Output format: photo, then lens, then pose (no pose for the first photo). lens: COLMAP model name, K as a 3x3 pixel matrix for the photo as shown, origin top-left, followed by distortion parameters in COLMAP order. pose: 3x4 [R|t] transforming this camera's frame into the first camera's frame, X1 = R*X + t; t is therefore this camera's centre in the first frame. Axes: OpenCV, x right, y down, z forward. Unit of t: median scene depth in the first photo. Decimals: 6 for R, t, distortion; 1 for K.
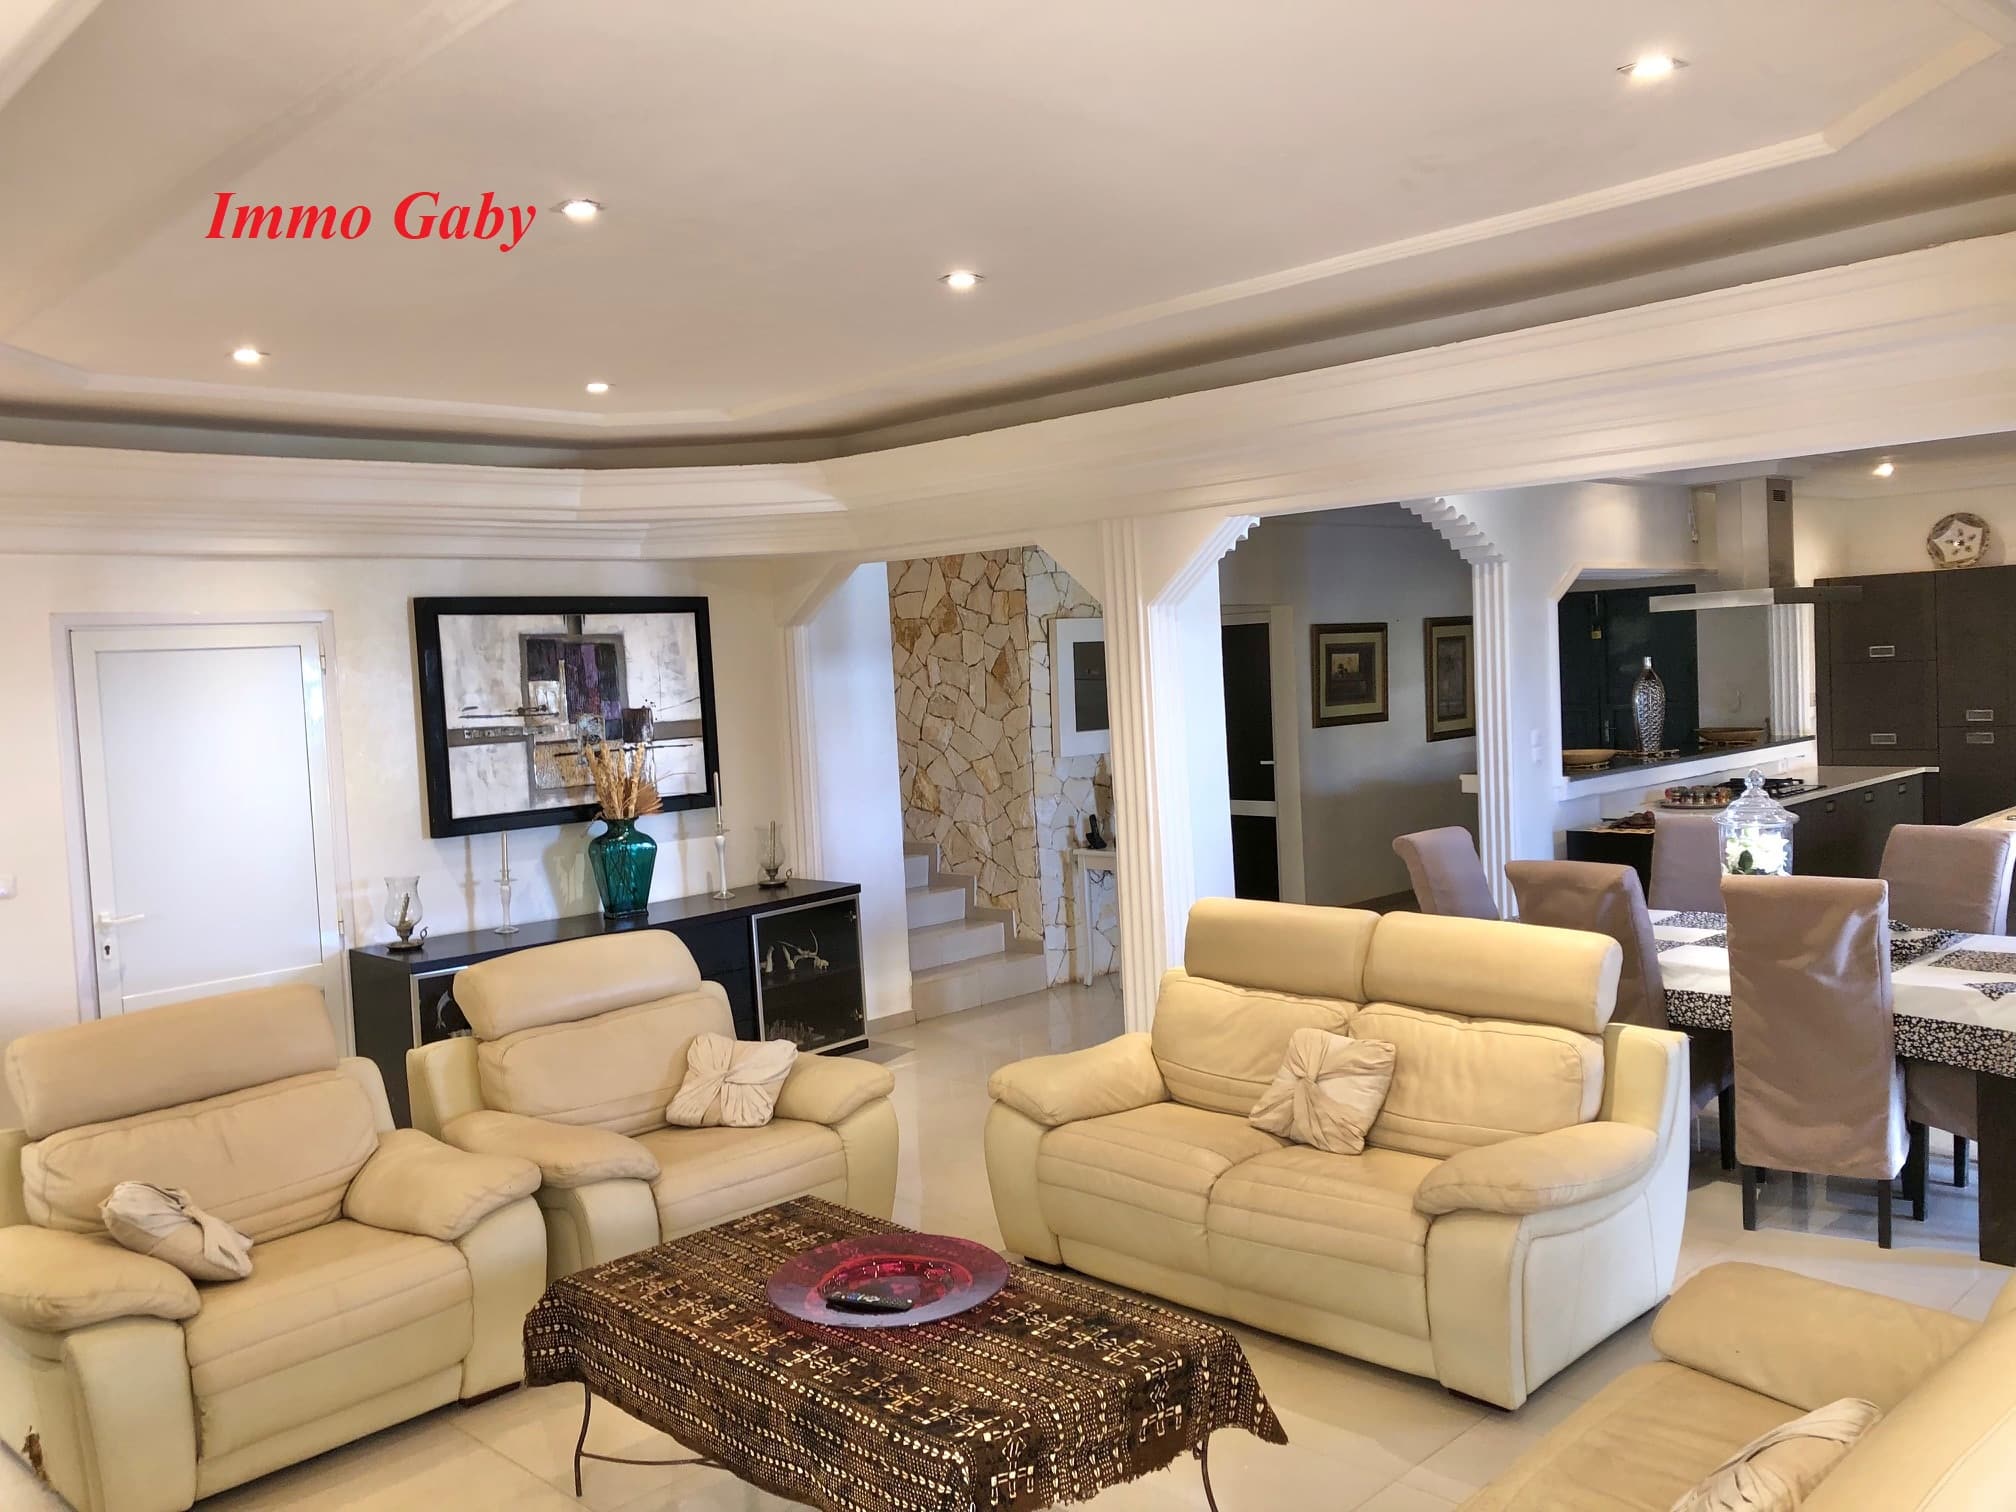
lens RADIAL K [[1660.9, 0, 1007.1], [0, 1660.9, 755.0], [0, 0, 1]] dist [0.015282, -0.001014]
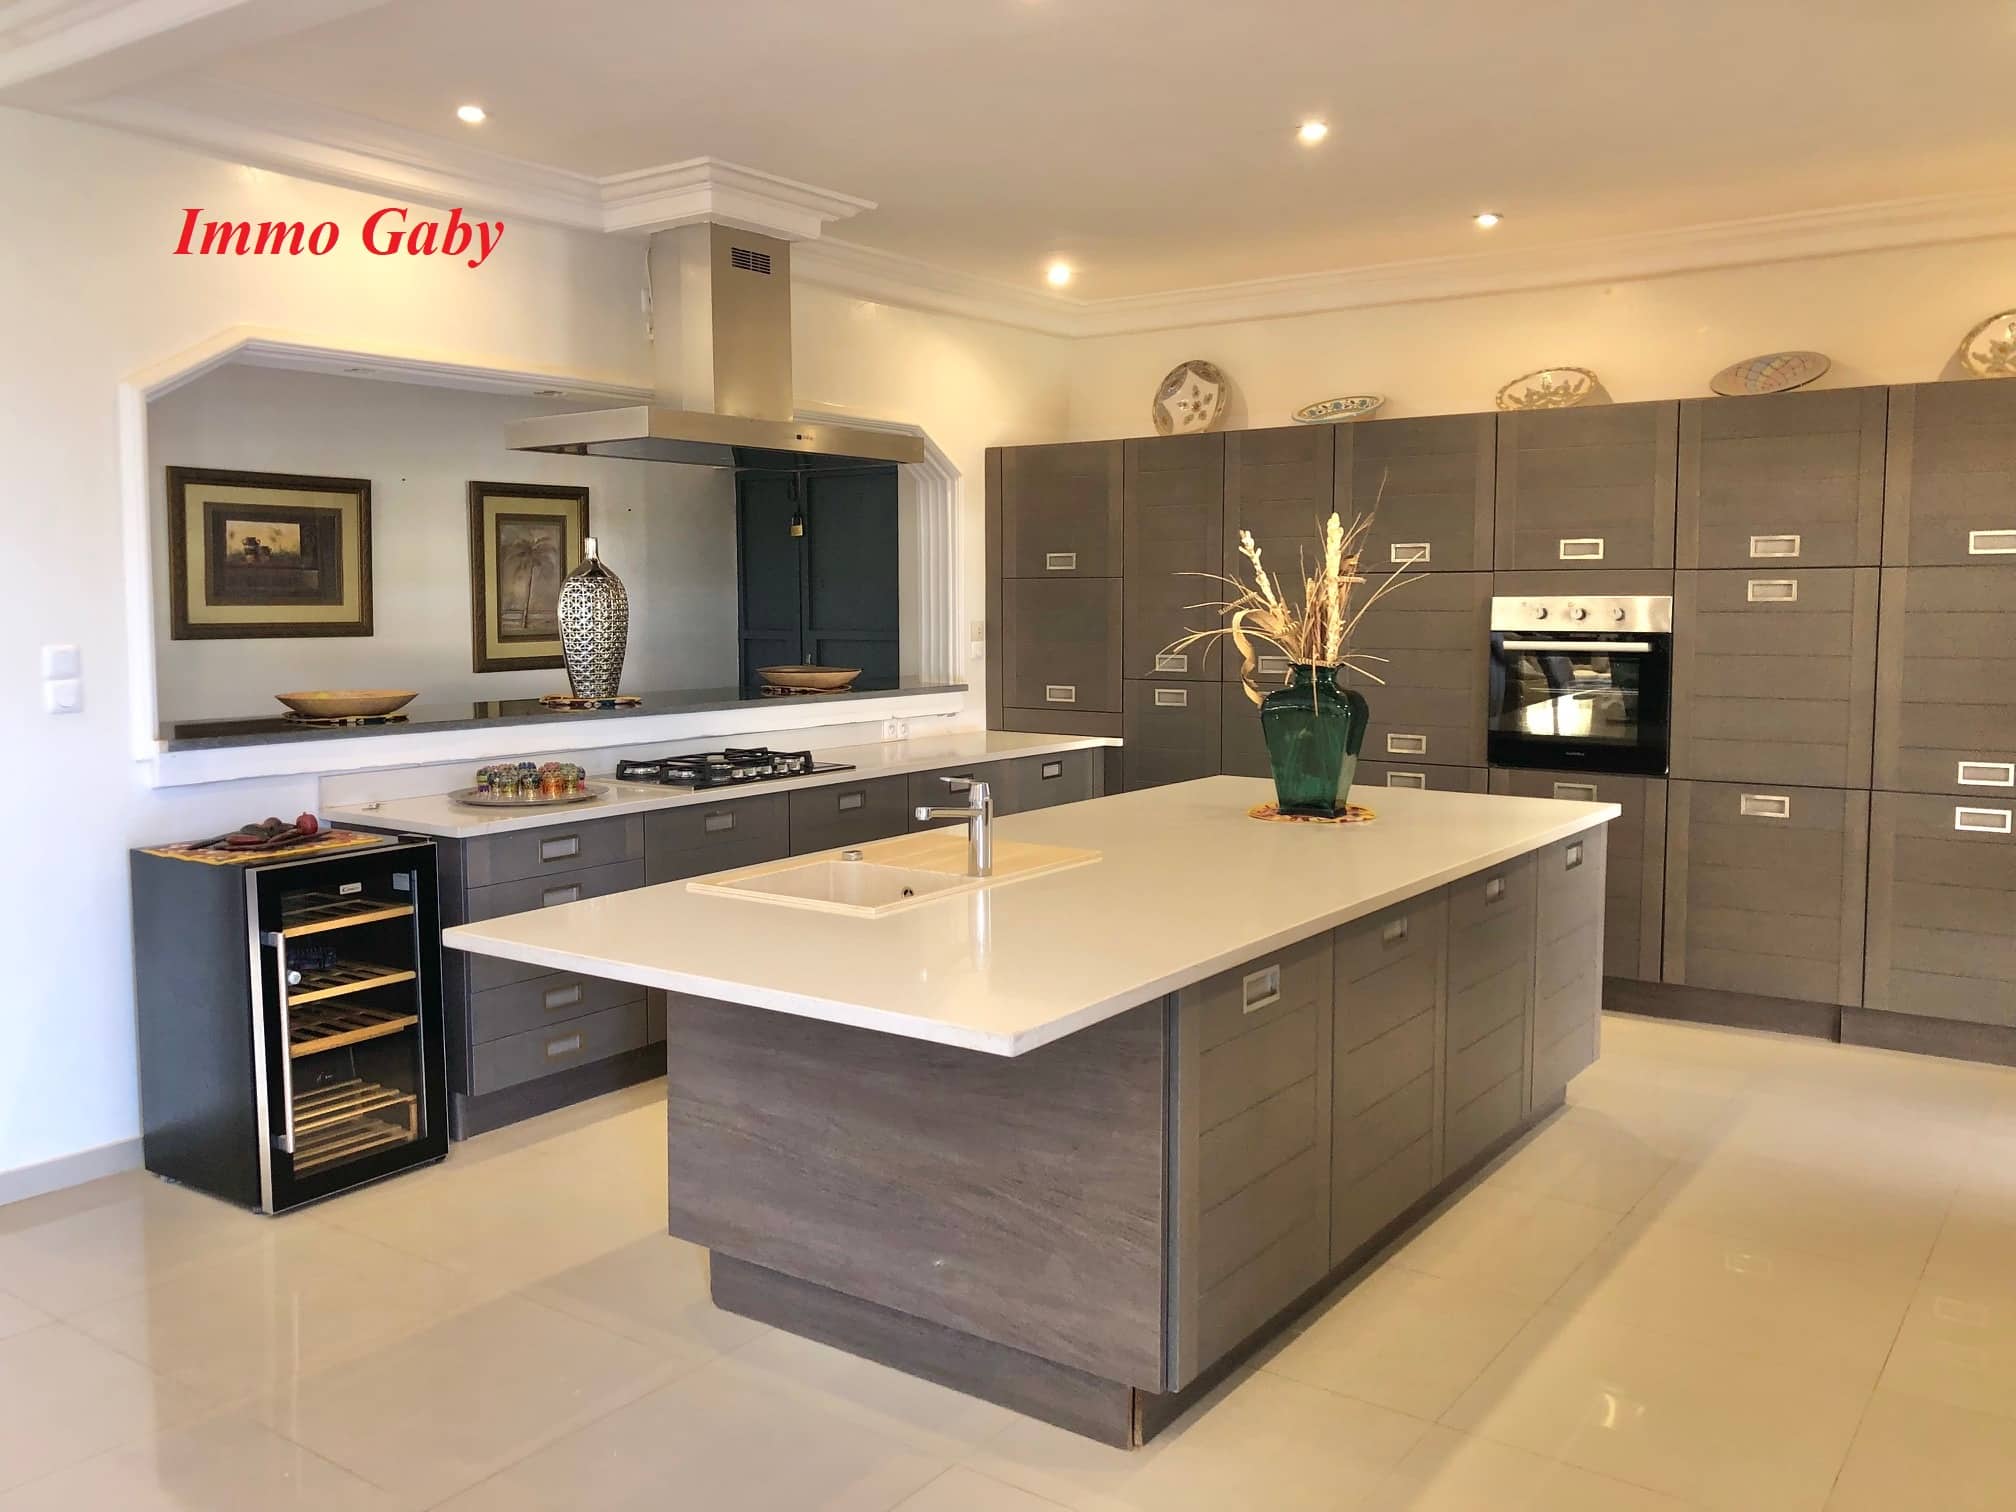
lens RADIAL K [[1660.9, 0, 1008.6], [0, 1660.9, 755.3], [0, 0, 1]] dist [0.015282, -0.001014]
pose [[0.981996, 0.031238, 0.186302, 0.373161], [-0.038975, 0.998517, 0.038012, -0.009122], [-0.184838, -0.044589, 0.981757, 0.346550]]
